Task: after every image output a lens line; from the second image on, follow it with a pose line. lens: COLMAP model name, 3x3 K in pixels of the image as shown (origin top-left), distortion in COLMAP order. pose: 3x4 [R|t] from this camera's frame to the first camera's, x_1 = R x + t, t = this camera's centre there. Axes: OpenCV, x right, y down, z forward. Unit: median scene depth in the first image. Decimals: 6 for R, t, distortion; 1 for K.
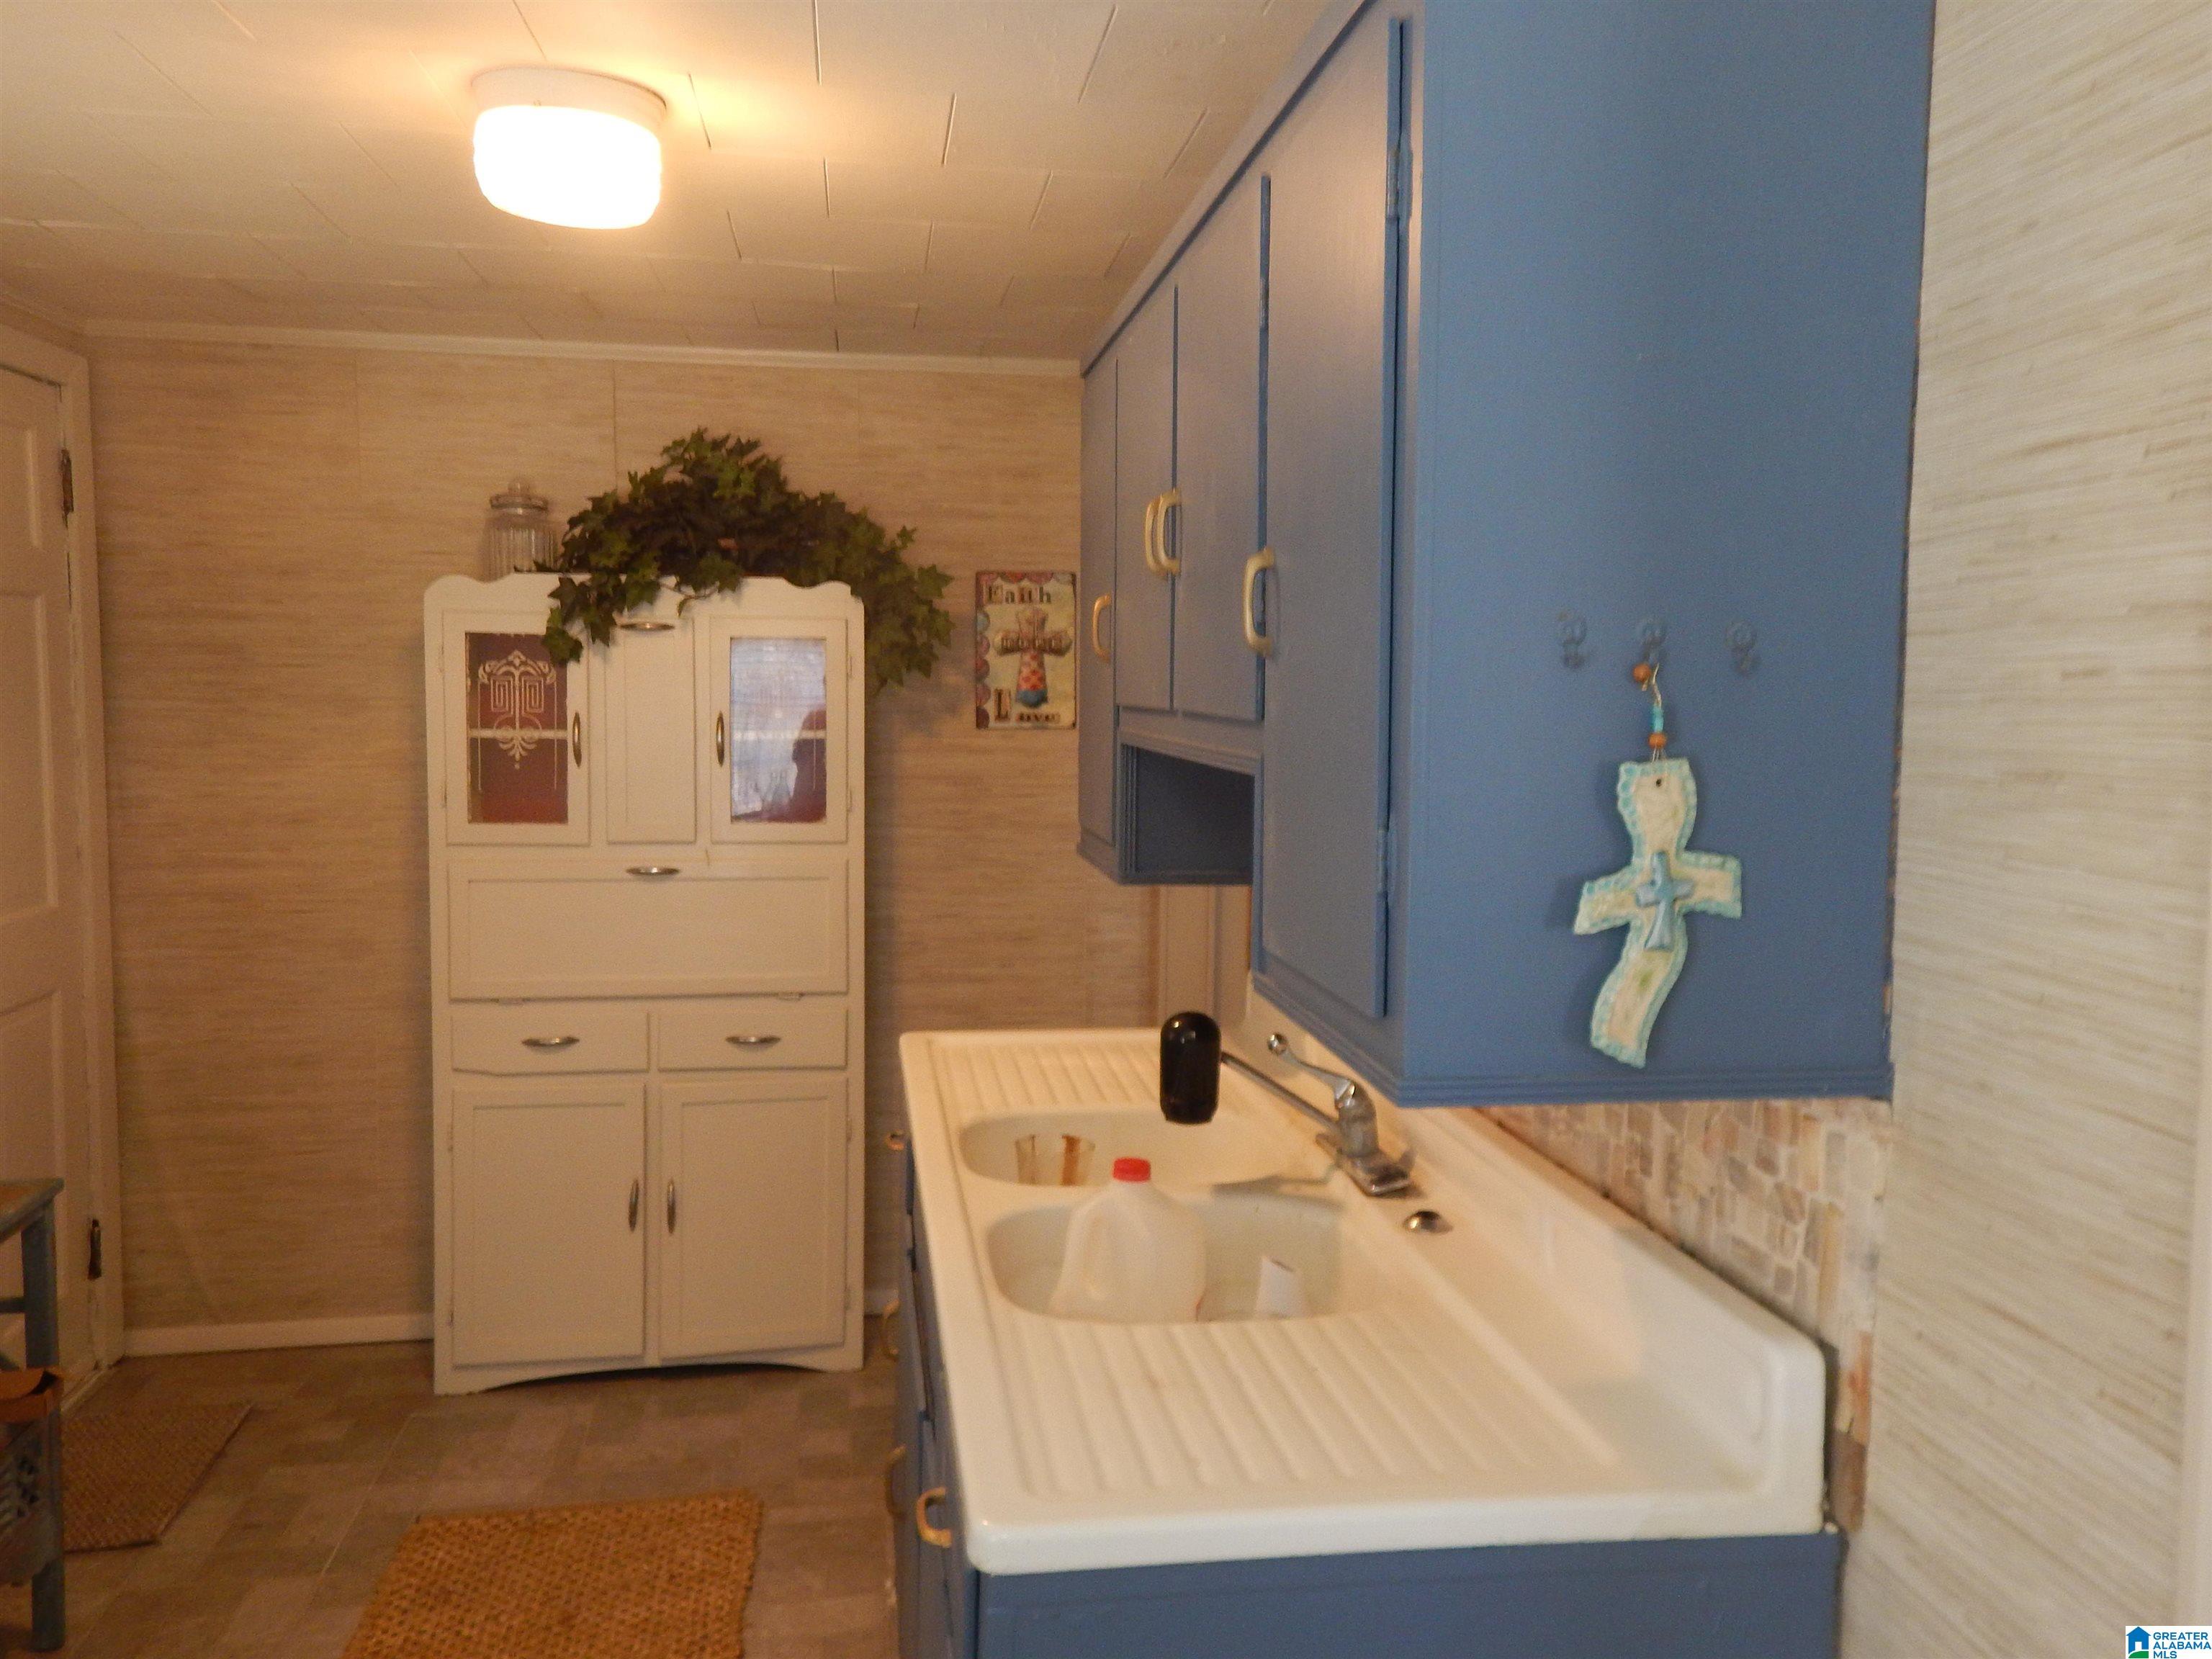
lens RADIAL K [[1670.7, 0, 1104.3], [0, 1670.7, 785.3], [0, 0, 1]] dist [0.108841, -0.087932]
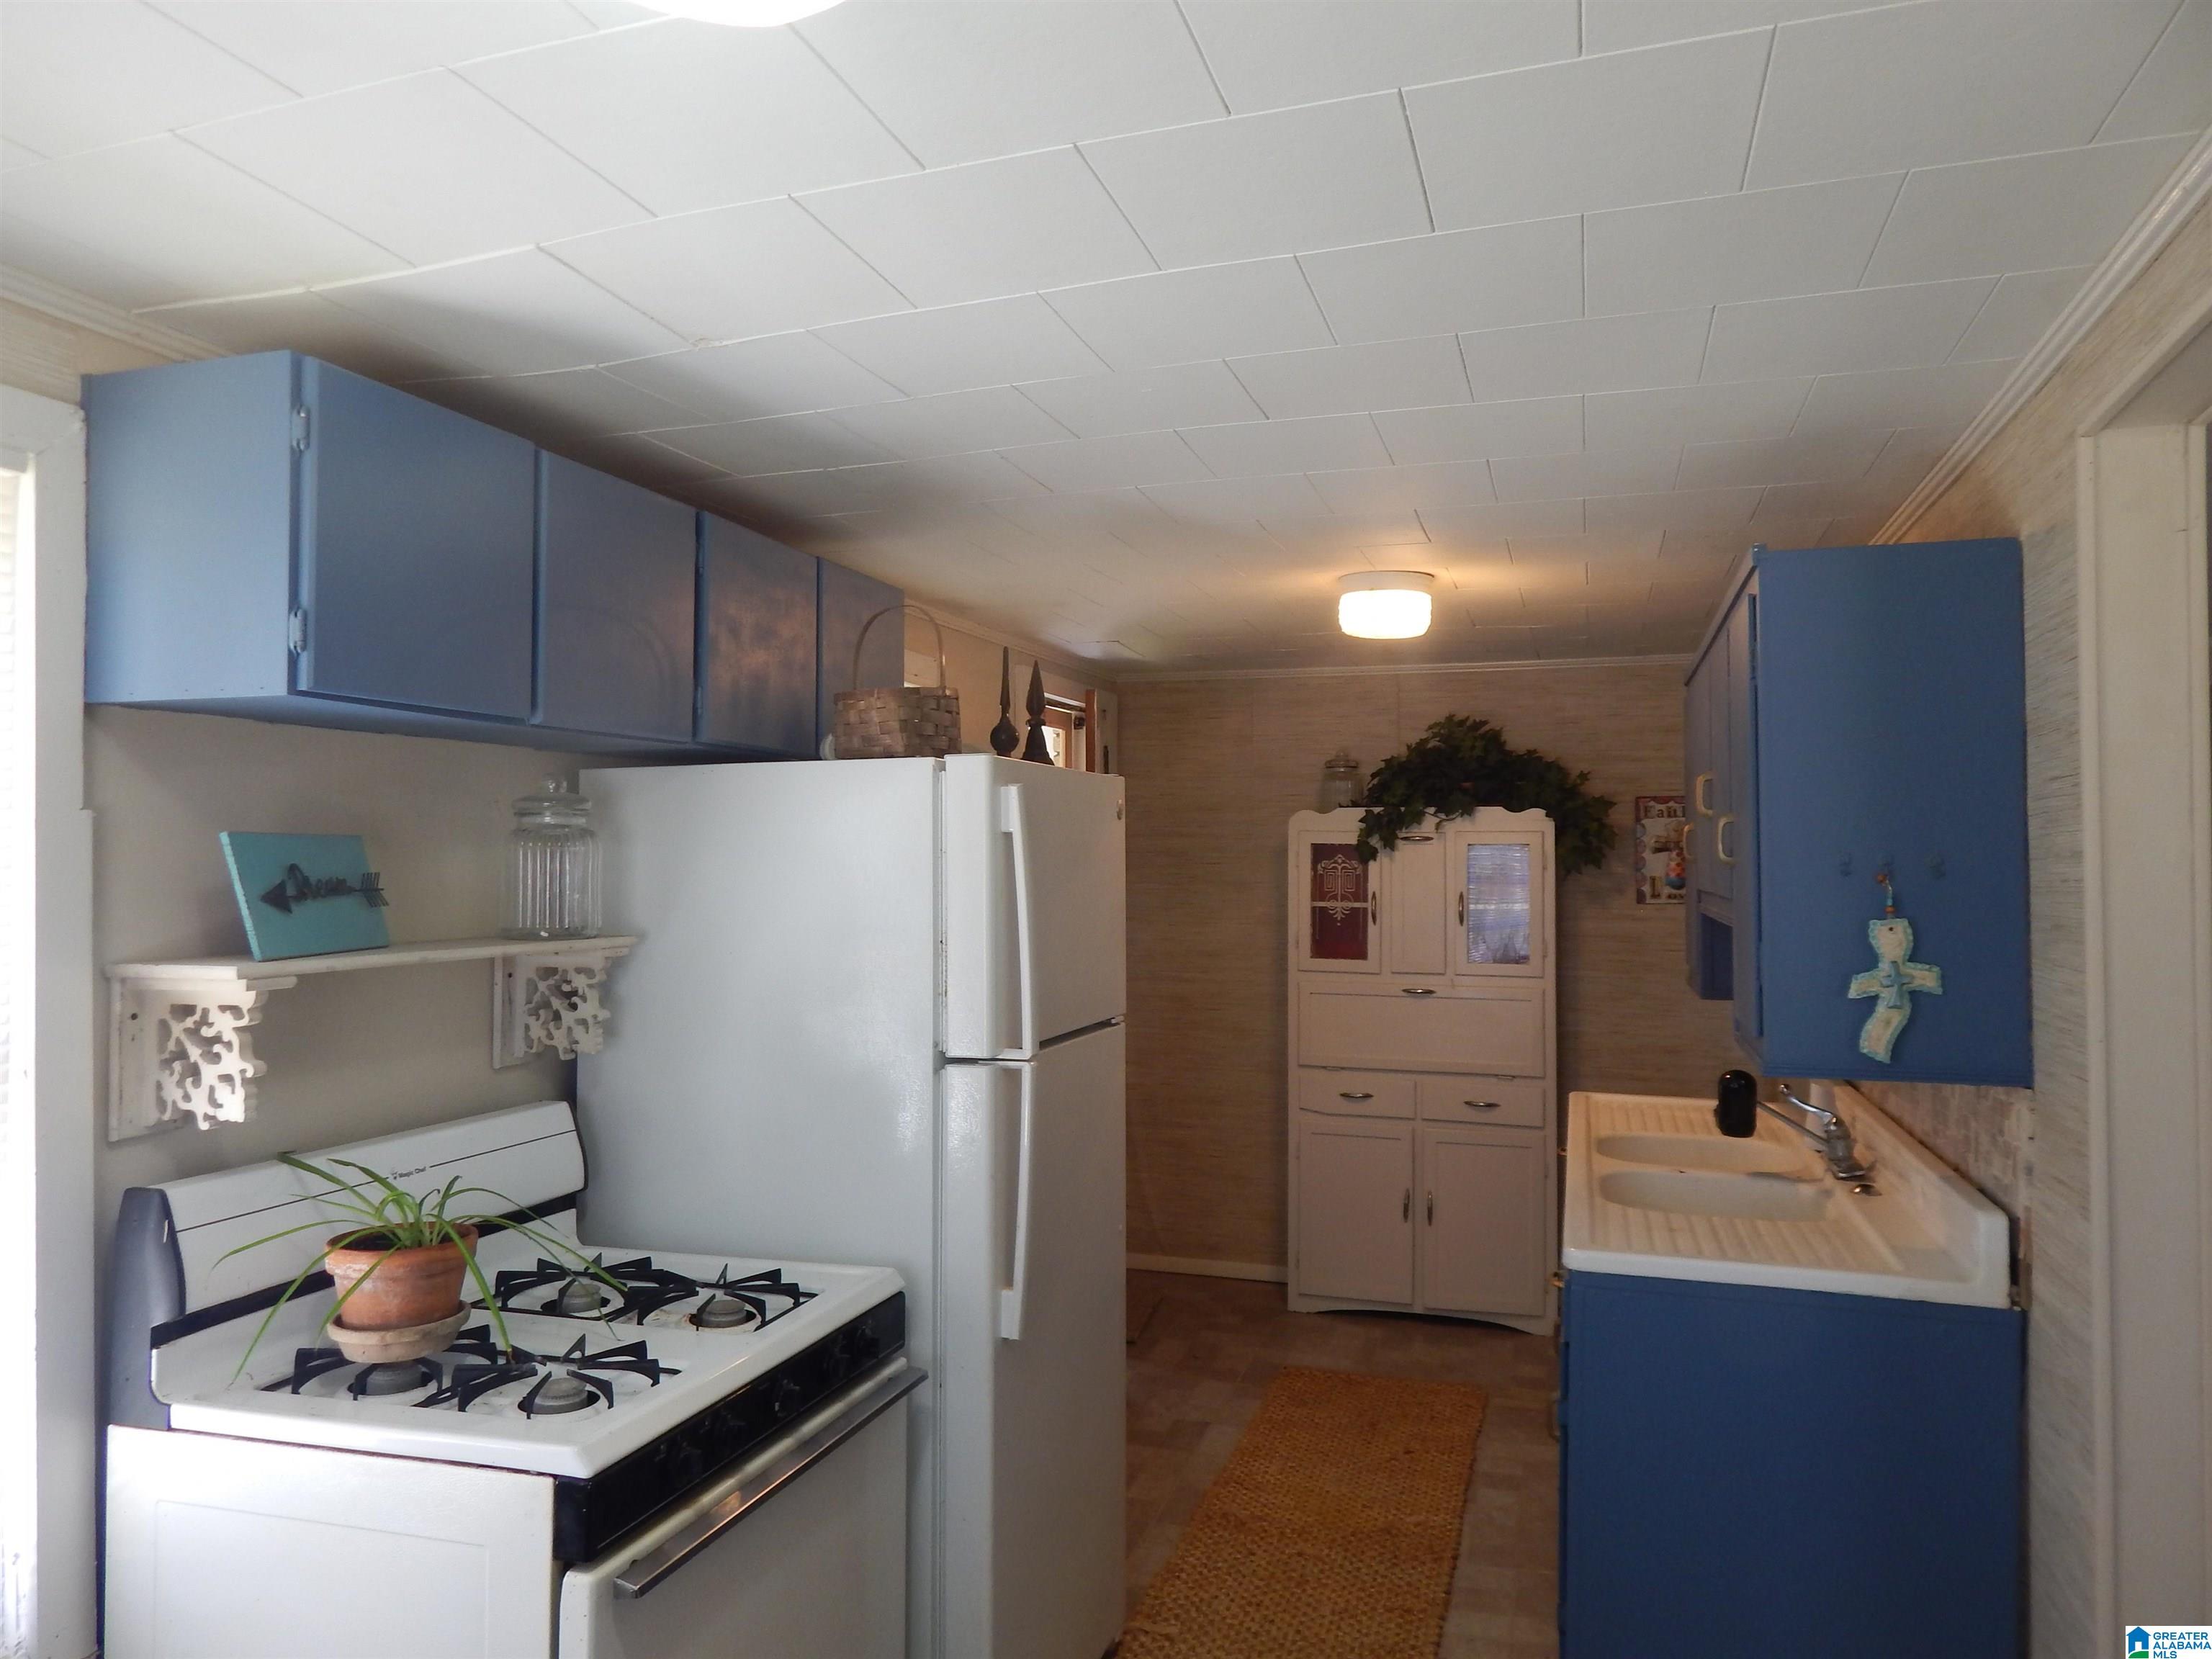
lens RADIAL K [[1488.2, 0, 1106.0], [0, 1488.2, 829.5], [0, 0, 1]] dist [0.005941, -0.008915]
pose [[0.894440, -0.013278, -0.446992, 0.099144], [-0.024155, 0.996665, -0.077942, 0.015293], [0.446536, 0.080511, 0.891136, -0.400766]]
